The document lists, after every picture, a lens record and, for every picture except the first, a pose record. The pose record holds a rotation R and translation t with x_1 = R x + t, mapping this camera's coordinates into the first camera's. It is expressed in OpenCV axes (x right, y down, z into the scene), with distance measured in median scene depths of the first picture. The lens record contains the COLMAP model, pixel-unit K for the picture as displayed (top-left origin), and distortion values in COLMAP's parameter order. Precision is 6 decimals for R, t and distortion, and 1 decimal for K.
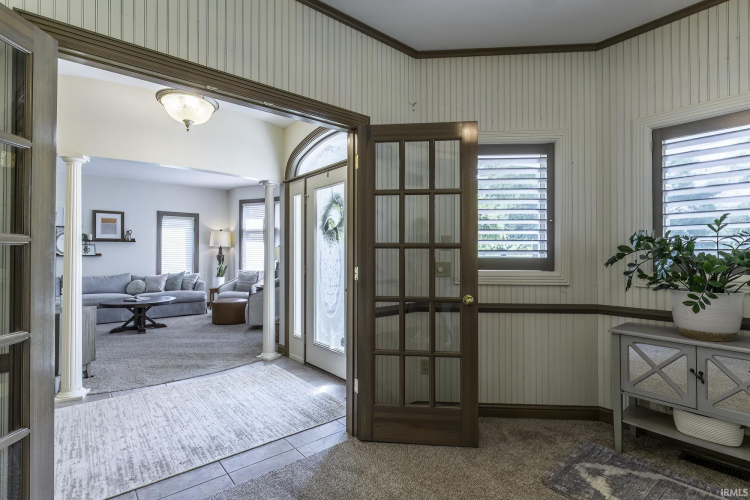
lens RADIAL K [[362.3, 0, 384.2], [0, 362.3, 245.7], [0, 0, 1]] dist [-0.000265, 0.000075]
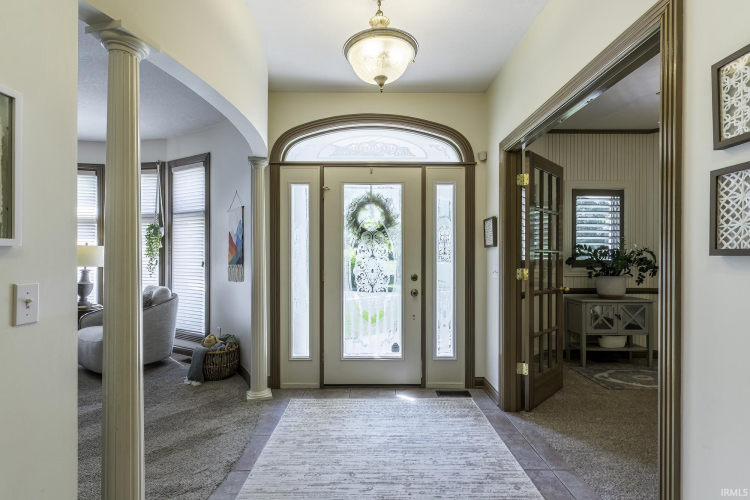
lens RADIAL K [[358.9, 0, 375.0], [0, 358.9, 250.0], [0, 0, 1]] dist [0.000375, 0.000058]
pose [[0.641750, 0.016397, 0.766739, -0.550787], [-0.017892, 0.999819, -0.006406, 0.006969], [-0.766705, -0.009608, 0.641927, 0.261701]]
